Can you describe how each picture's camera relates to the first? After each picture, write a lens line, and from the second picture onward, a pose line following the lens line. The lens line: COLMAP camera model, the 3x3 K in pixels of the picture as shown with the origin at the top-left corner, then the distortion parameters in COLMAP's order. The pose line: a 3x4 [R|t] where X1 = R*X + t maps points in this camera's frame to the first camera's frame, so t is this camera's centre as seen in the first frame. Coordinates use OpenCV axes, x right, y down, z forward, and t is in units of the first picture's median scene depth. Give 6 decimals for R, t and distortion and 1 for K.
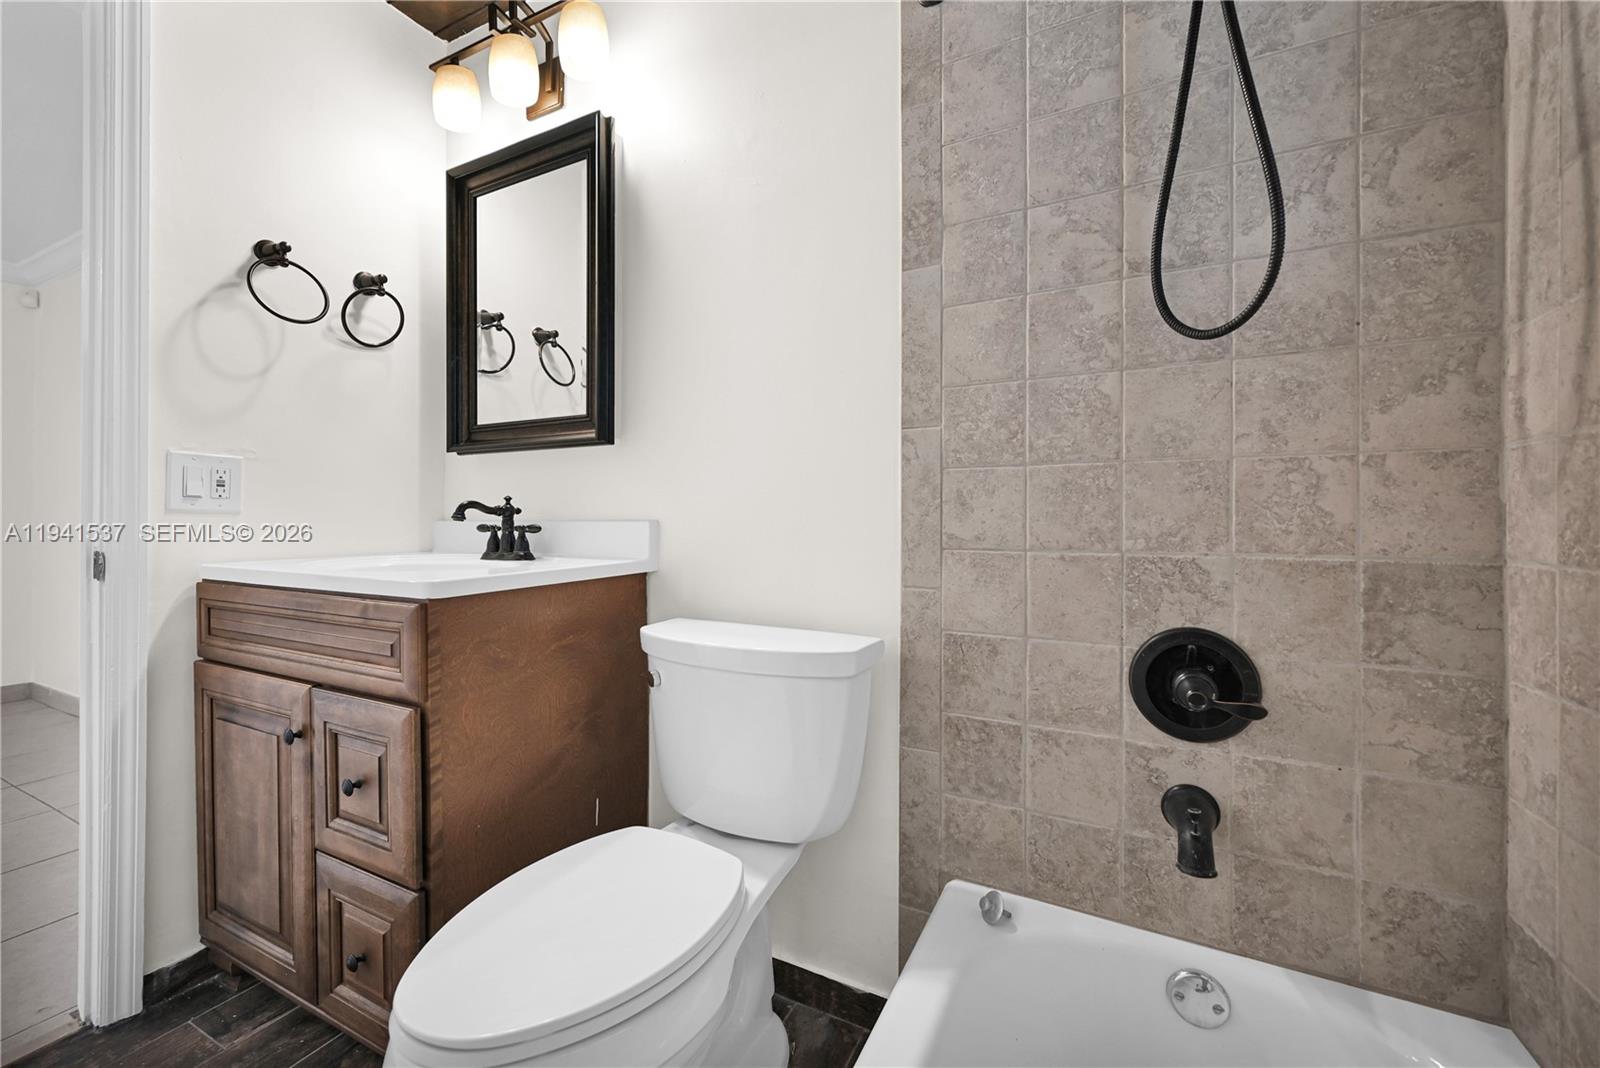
lens RADIAL K [[645.7, 0, 802.2], [0, 645.7, 518.1], [0, 0, 1]] dist [0.002725, 0.000238]
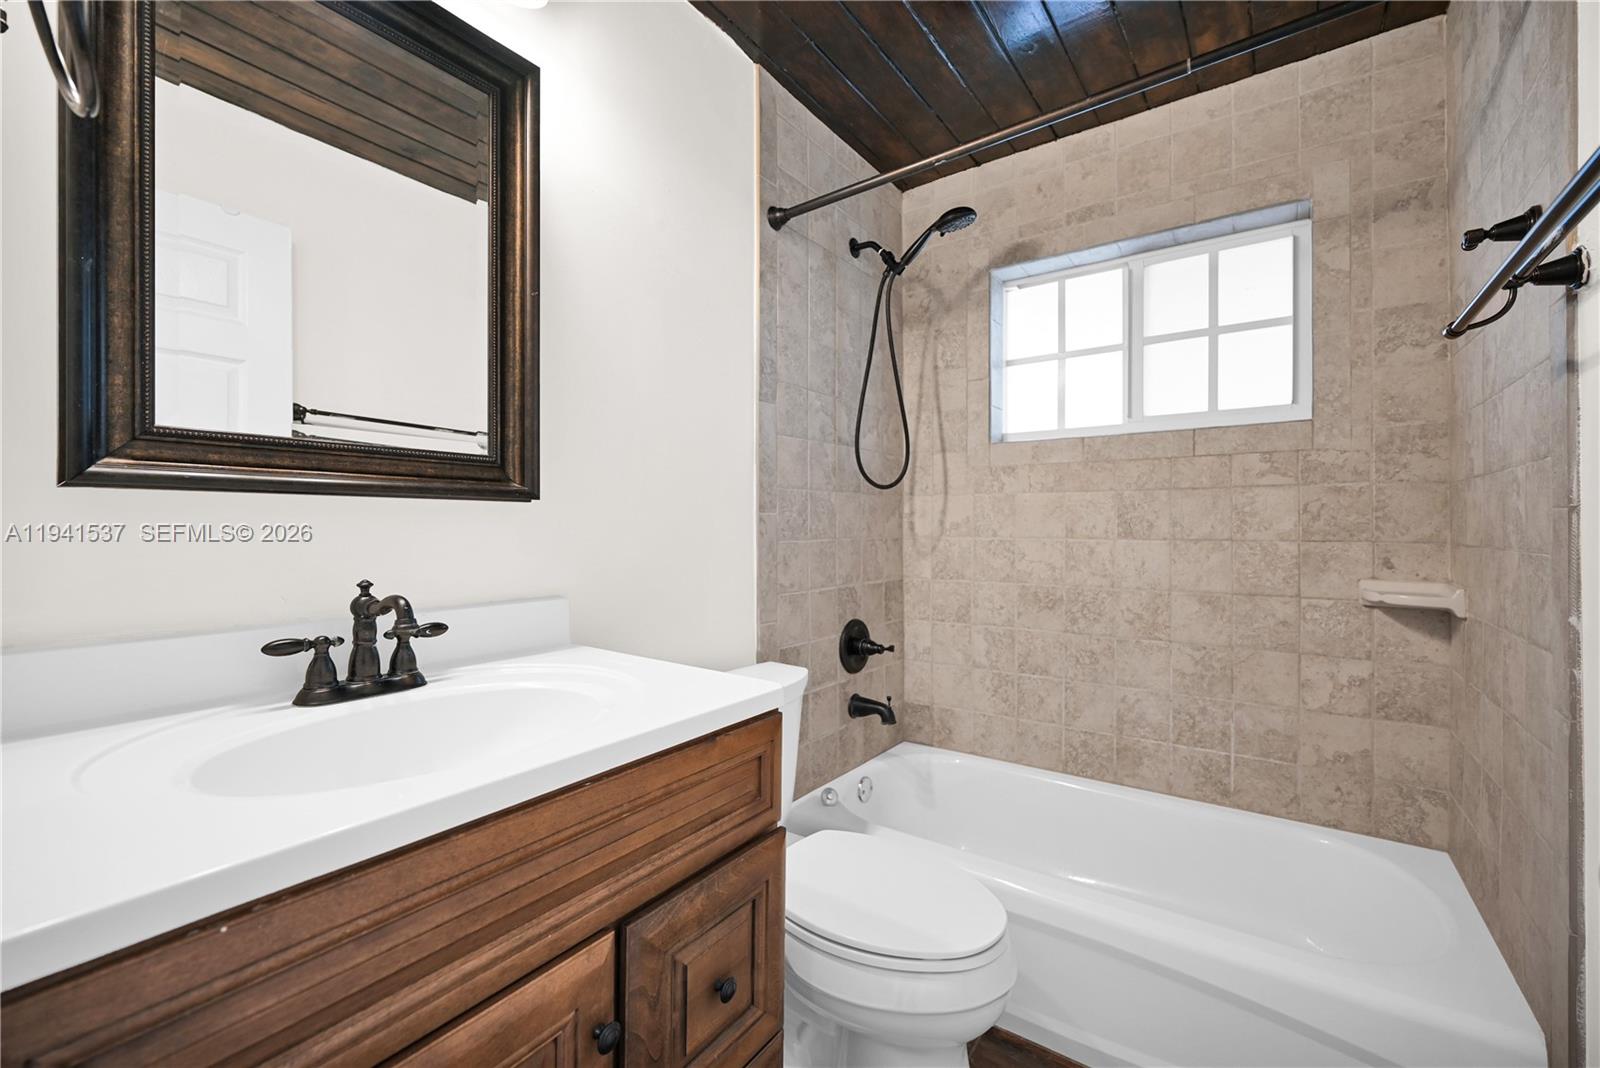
lens RADIAL K [[645.7, 0, 807.0], [0, 645.7, 533.2], [0, 0, 1]] dist [0.002725, 0.000238]
pose [[0.154080, -0.006279, 0.988038, -1.327212], [-0.000388, 0.999979, 0.006415, -0.109921], [-0.988058, -0.001372, 0.154075, 0.735203]]
